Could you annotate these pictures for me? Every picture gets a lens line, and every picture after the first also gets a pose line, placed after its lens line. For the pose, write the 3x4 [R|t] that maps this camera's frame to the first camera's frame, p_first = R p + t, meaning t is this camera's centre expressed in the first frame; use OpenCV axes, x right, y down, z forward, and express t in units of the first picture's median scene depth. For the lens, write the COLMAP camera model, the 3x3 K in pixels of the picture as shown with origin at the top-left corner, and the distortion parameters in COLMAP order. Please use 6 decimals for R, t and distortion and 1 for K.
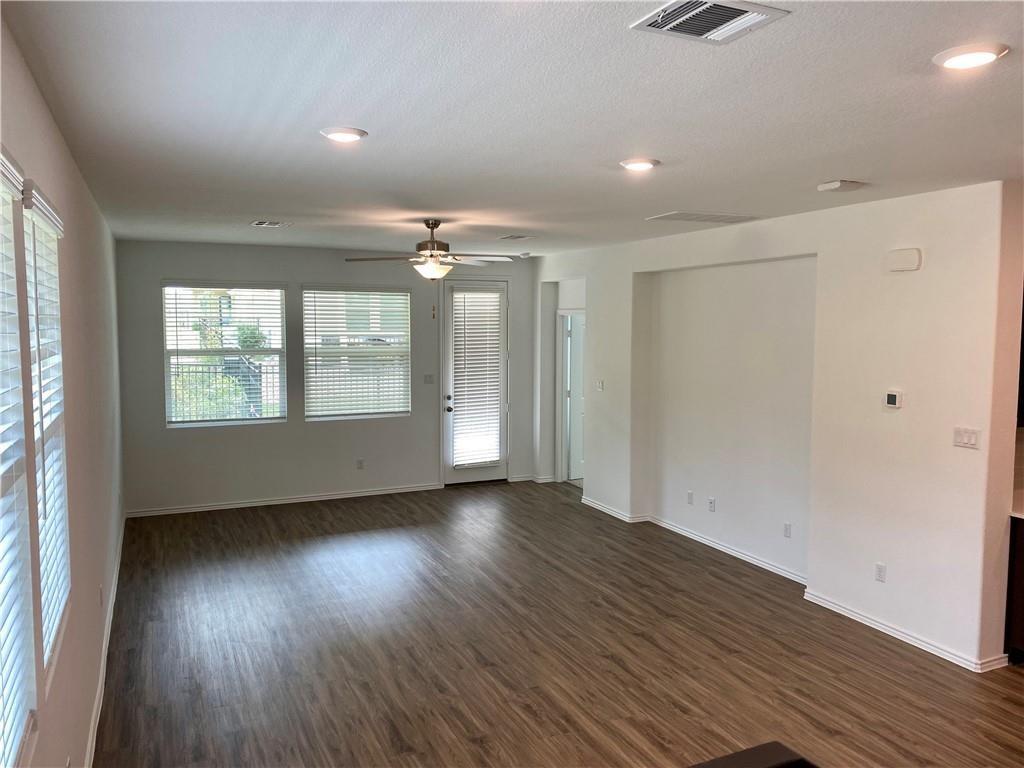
lens RADIAL K [[768.3, 0, 511.4], [0, 768.3, 385.5], [0, 0, 1]] dist [-0.009338, -0.003871]
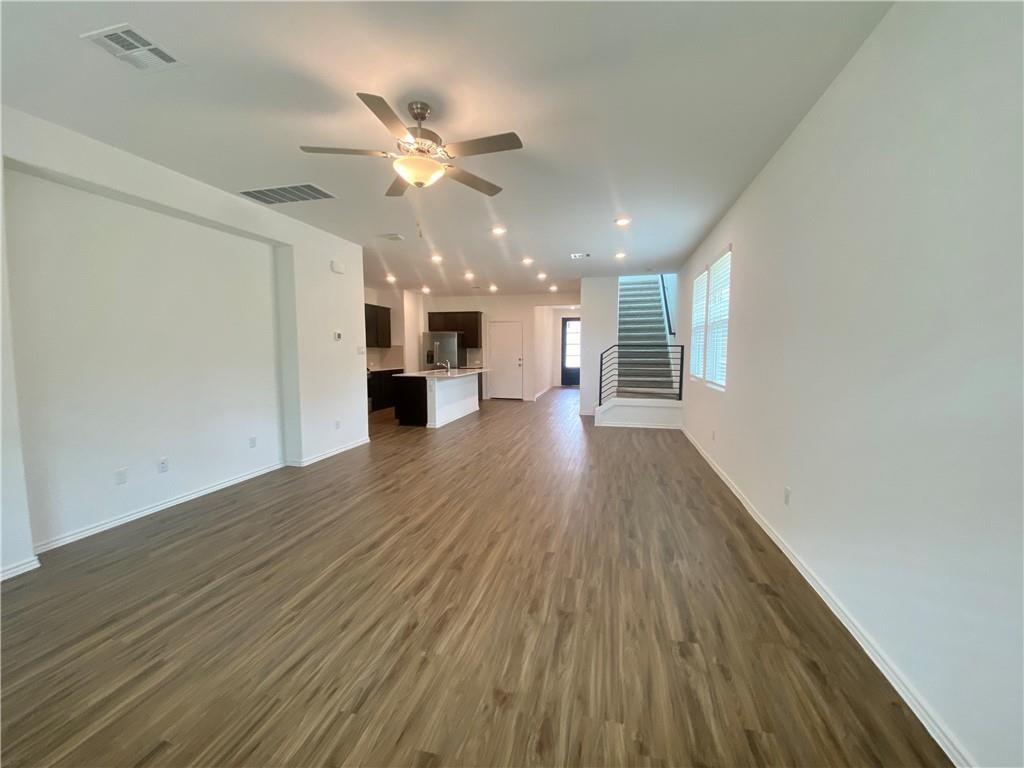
lens RADIAL K [[418.7, 0, 506.4], [0, 418.7, 385.3], [0, 0, 1]] dist [-0.005071, -0.003078]
pose [[-0.782711, -0.060393, 0.619449, -0.417181], [0.043886, 0.987448, 0.151723, -0.002727], [-0.620837, 0.145940, -0.770236, 1.206728]]
